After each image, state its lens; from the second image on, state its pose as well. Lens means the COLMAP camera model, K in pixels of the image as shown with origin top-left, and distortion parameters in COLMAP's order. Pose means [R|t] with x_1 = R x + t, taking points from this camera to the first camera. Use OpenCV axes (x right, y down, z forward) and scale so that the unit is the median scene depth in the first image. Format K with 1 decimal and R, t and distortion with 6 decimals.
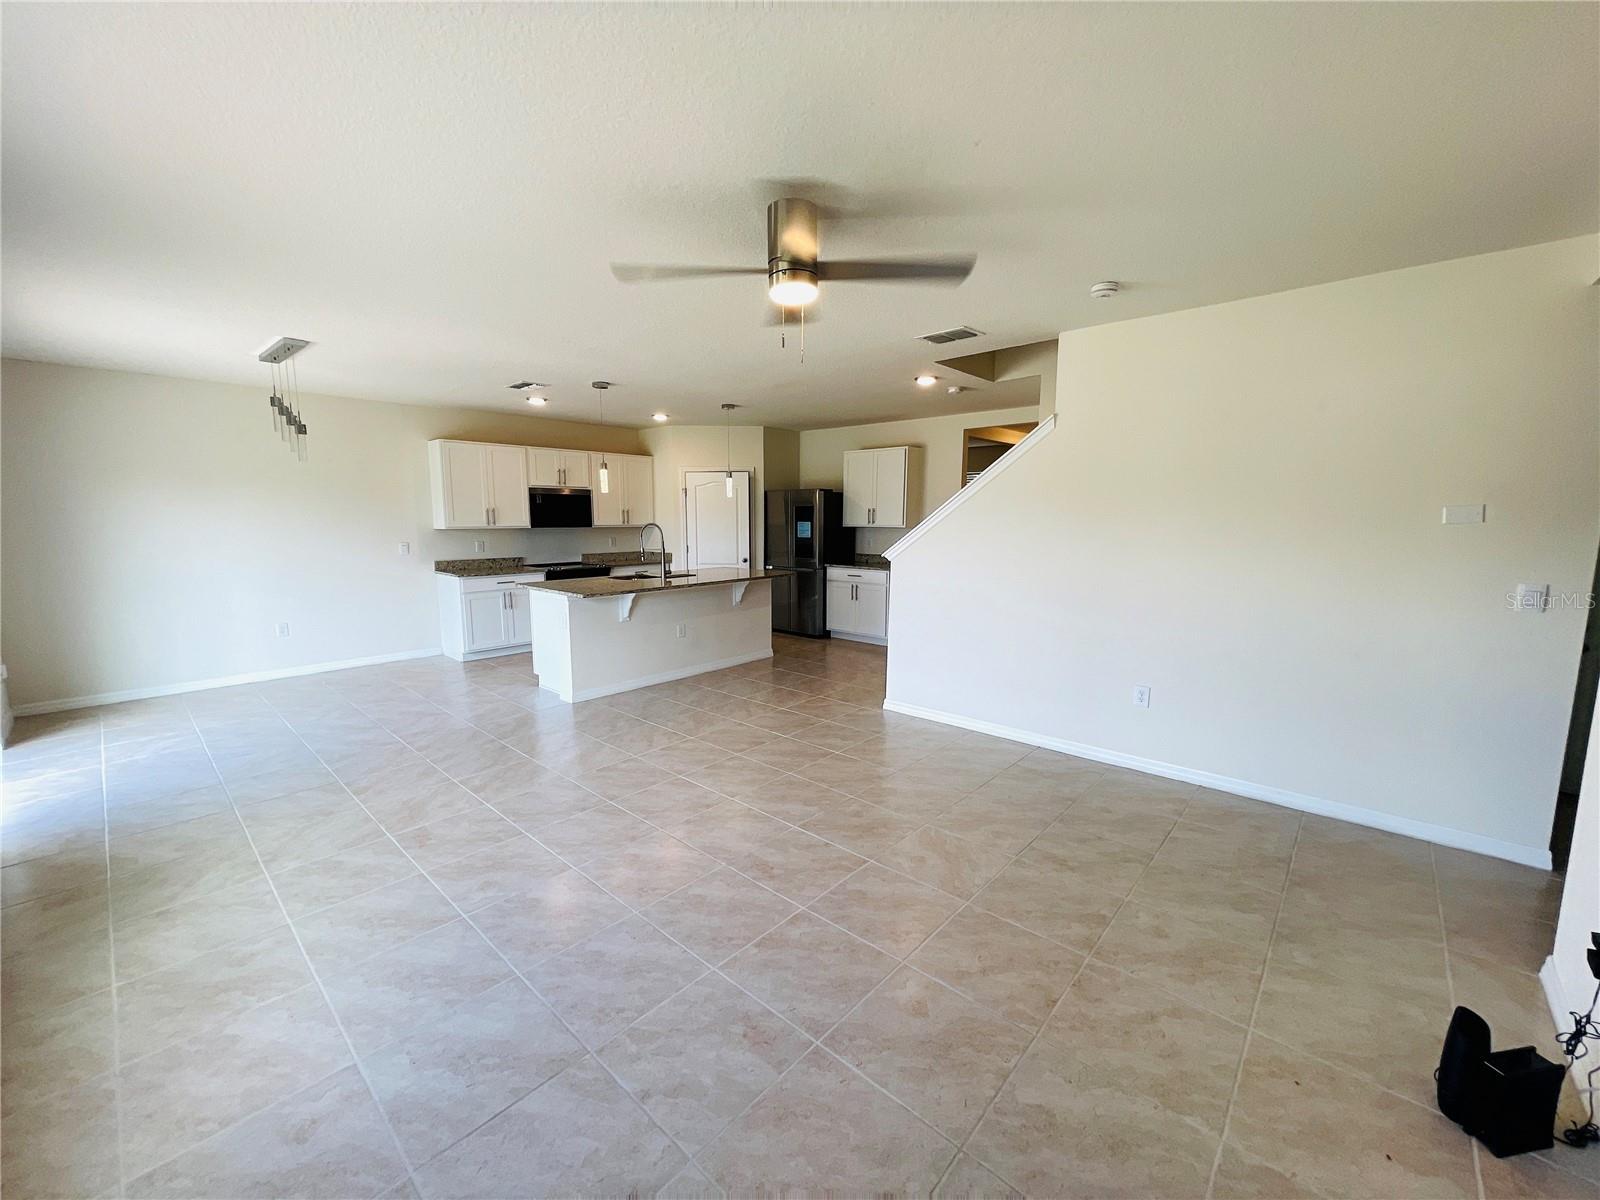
lens RADIAL K [[634.9, 0, 795.9], [0, 634.9, 604.2], [0, 0, 1]] dist [-0.000795, -0.000691]
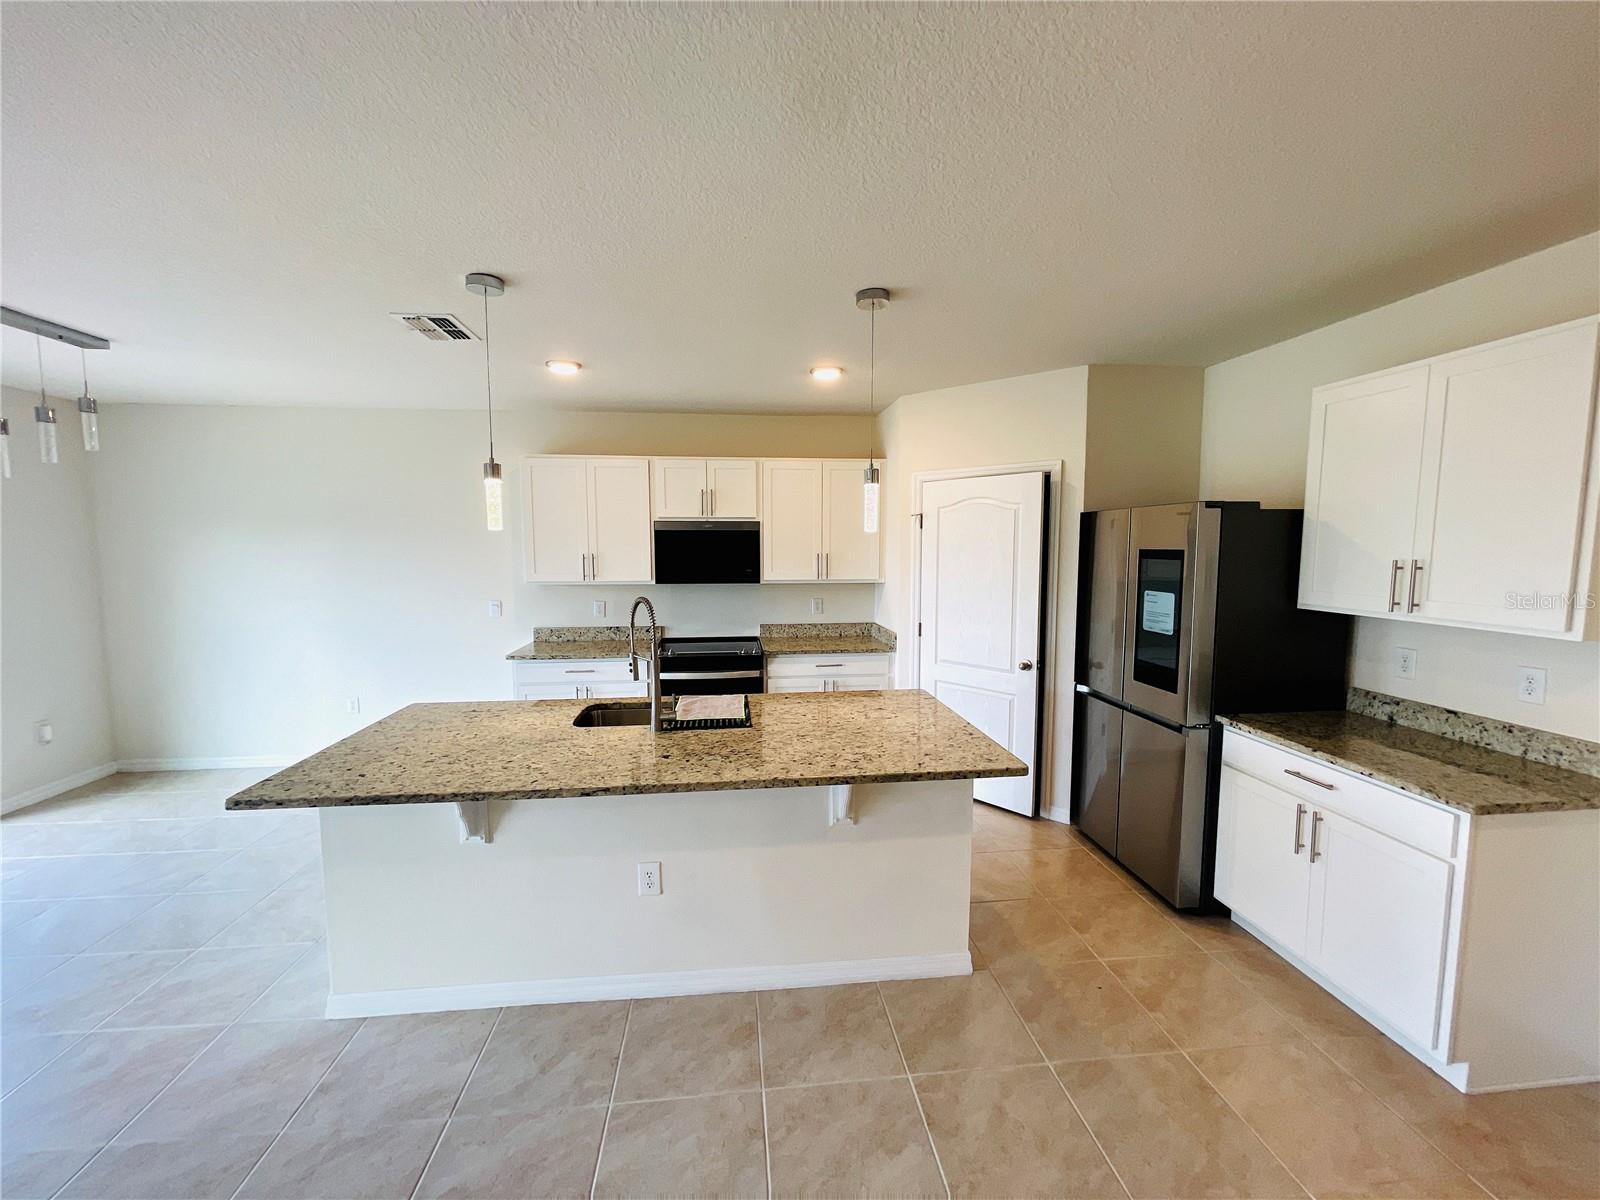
lens RADIAL K [[634.9, 0, 793.3], [0, 634.9, 600.1], [0, 0, 1]] dist [-0.000795, -0.000691]
pose [[0.740154, 0.057105, -0.670008, 0.108795], [-0.090942, 0.995734, -0.015596, -0.104297], [0.666259, 0.072475, 0.742190, 0.609183]]
